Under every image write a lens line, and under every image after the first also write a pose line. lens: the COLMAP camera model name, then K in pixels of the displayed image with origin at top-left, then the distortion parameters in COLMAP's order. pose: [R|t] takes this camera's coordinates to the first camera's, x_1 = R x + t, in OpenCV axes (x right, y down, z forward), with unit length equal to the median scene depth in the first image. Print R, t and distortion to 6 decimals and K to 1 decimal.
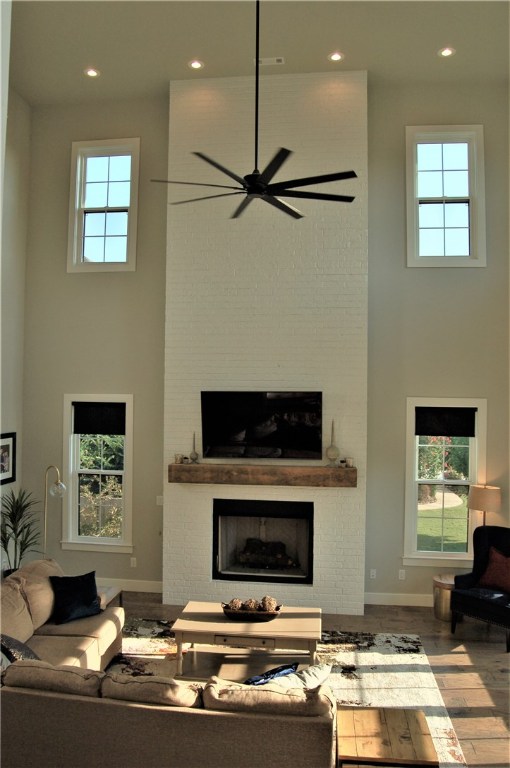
lens RADIAL K [[600.1, 0, 249.4], [0, 600.1, 381.9], [0, 0, 1]] dist [-0.092722, 0.036726]
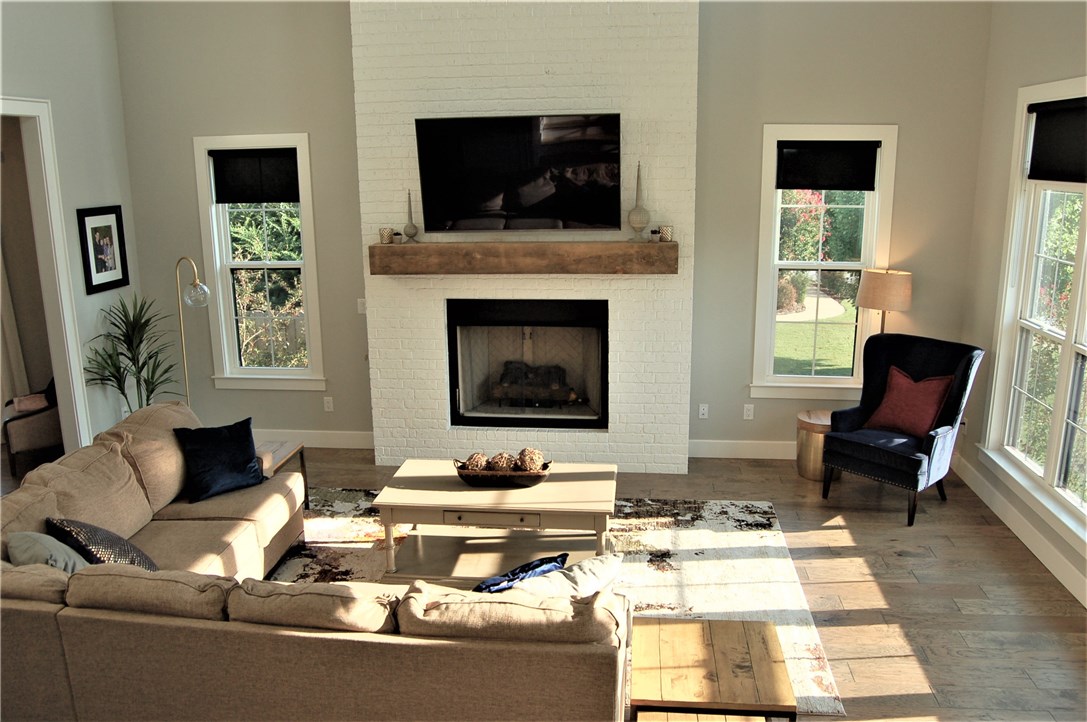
lens RADIAL K [[881.8, 0, 543.1], [0, 881.8, 369.4], [0, 0, 1]] dist [-0.089402, 0.028231]
pose [[0.999610, -0.026748, 0.008060, 0.031806], [0.023866, 0.967638, 0.251212, 0.041417], [-0.014519, -0.250922, 0.967898, 0.105251]]
